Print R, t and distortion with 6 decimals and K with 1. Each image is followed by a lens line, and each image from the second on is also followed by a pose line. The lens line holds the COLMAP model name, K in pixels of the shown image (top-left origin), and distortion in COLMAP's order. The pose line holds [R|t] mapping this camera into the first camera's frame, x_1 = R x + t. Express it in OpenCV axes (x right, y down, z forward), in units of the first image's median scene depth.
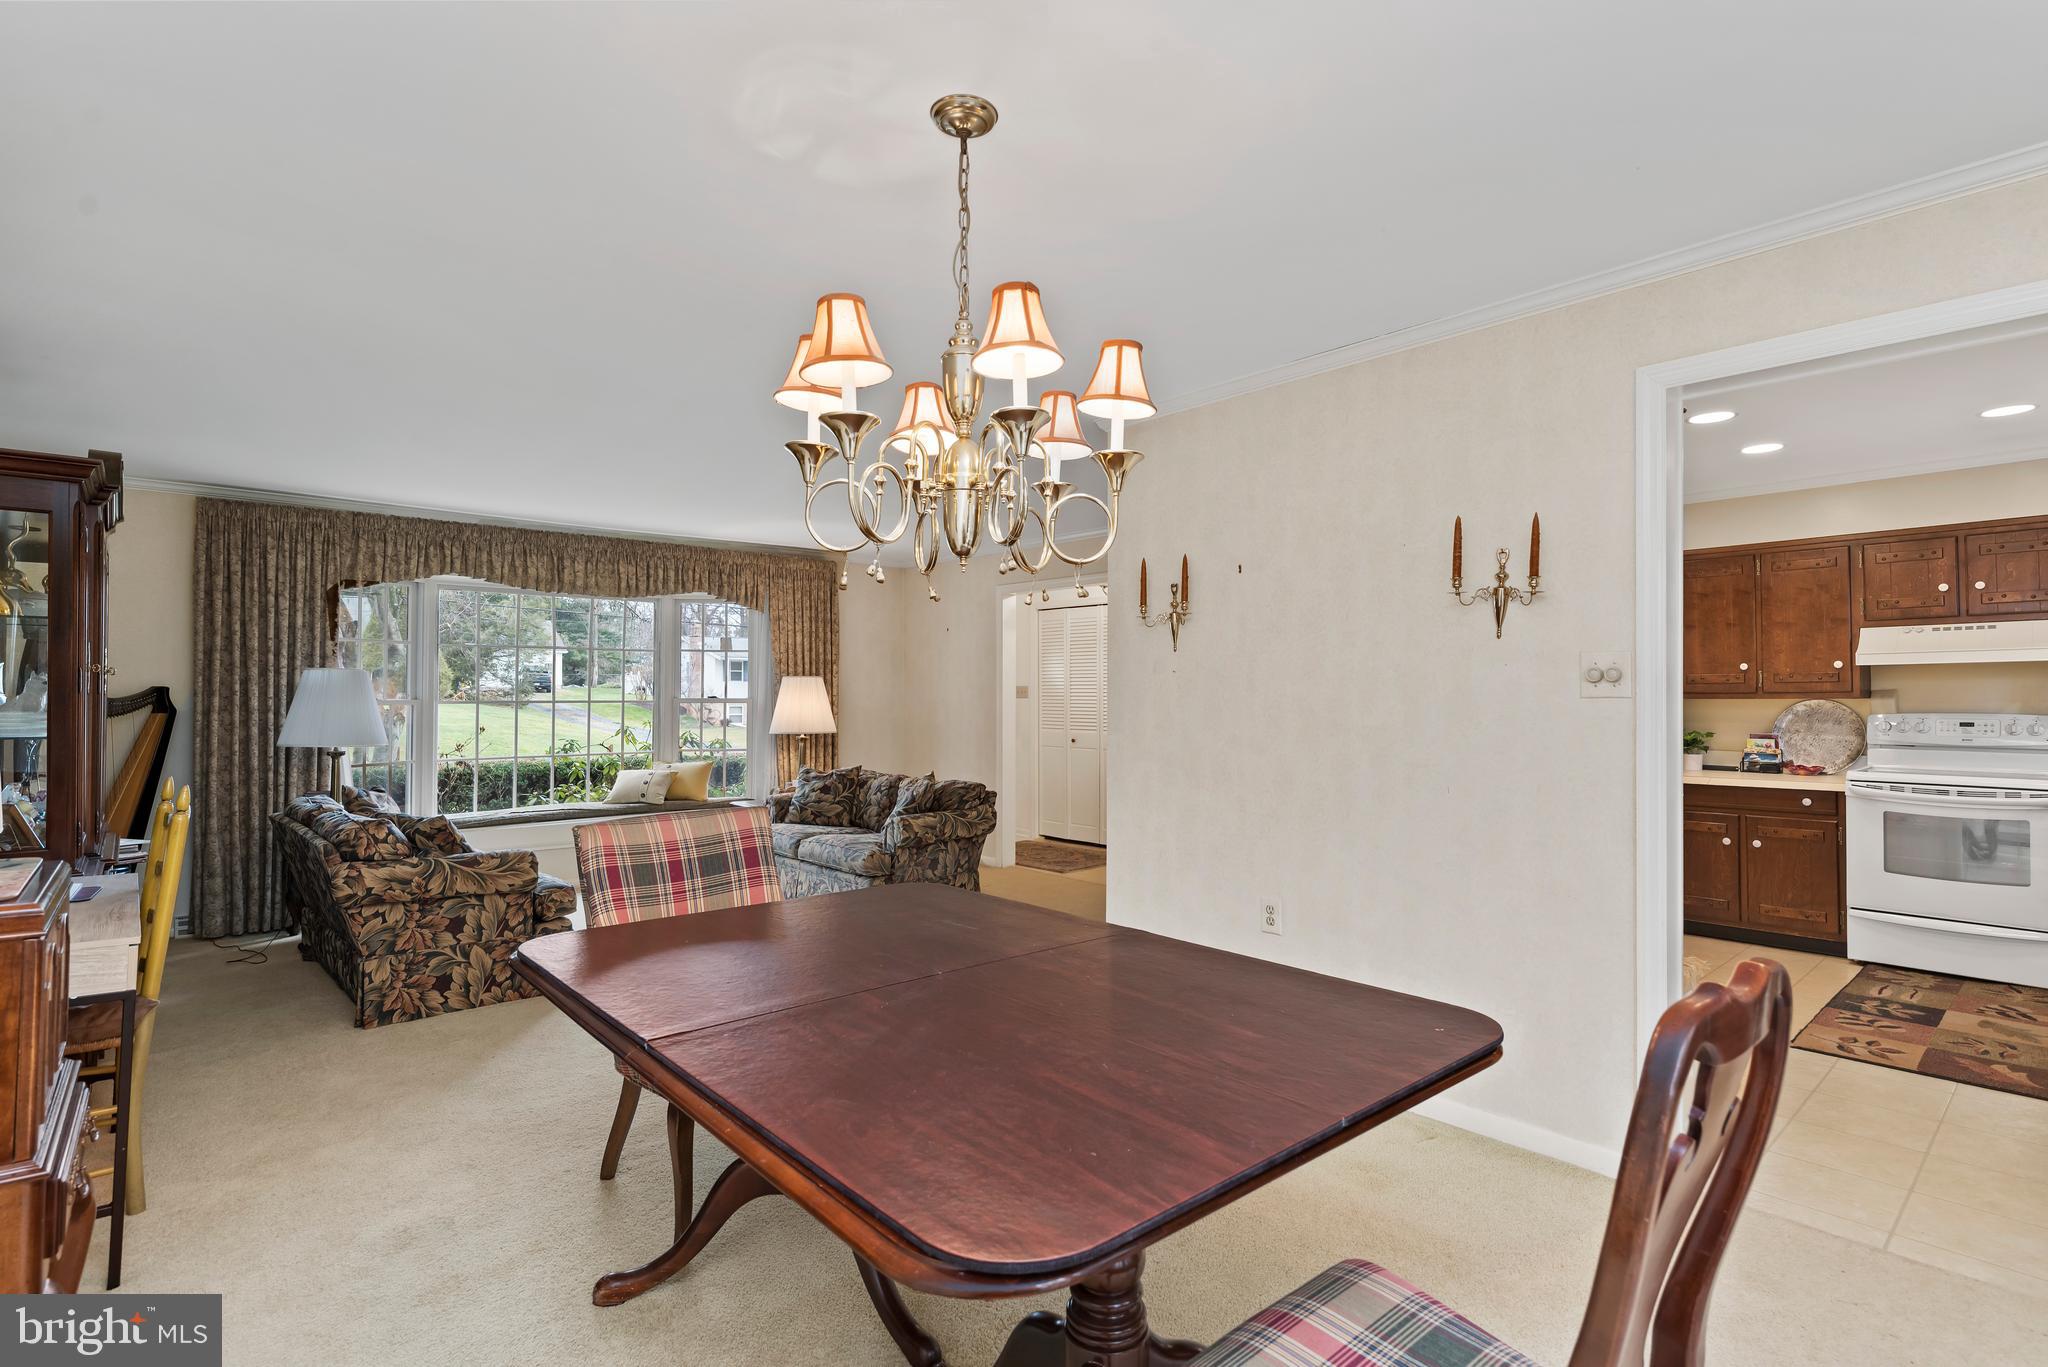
lens RADIAL K [[1010.4, 0, 1060.6], [0, 1010.4, 678.2], [0, 0, 1]] dist [0.002271, -0.001545]
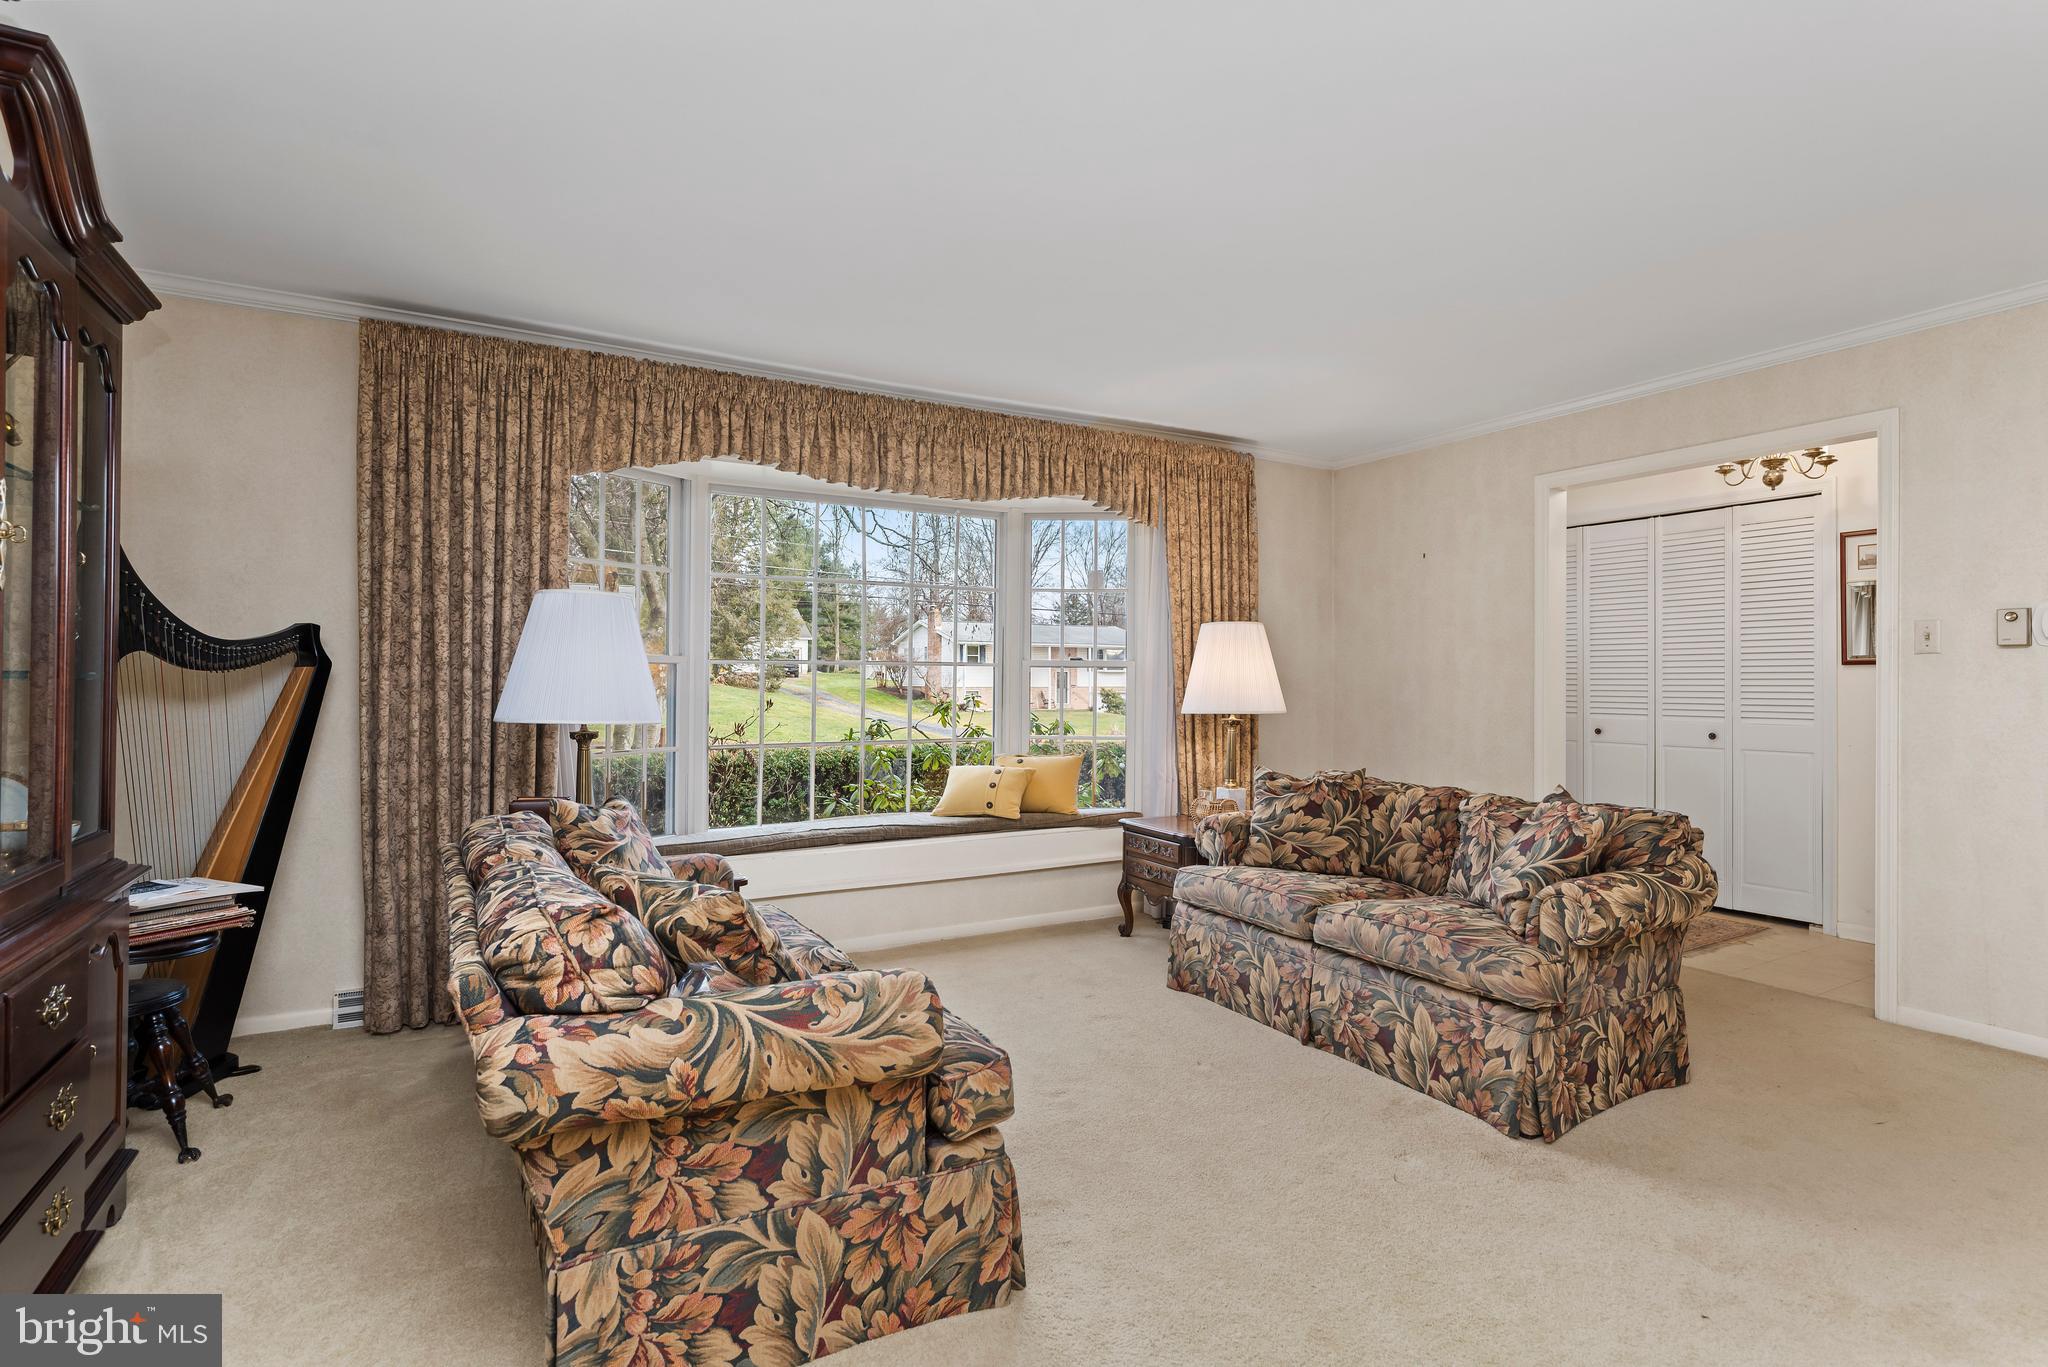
lens RADIAL K [[1010.4, 0, 1059.2], [0, 1010.4, 669.6], [0, 0, 1]] dist [0.002271, -0.001545]
pose [[0.978102, 0.000749, -0.208126, -0.295187], [-0.000243, 0.999997, 0.002459, 0.032776], [0.208127, -0.002354, 0.978099, 0.465062]]
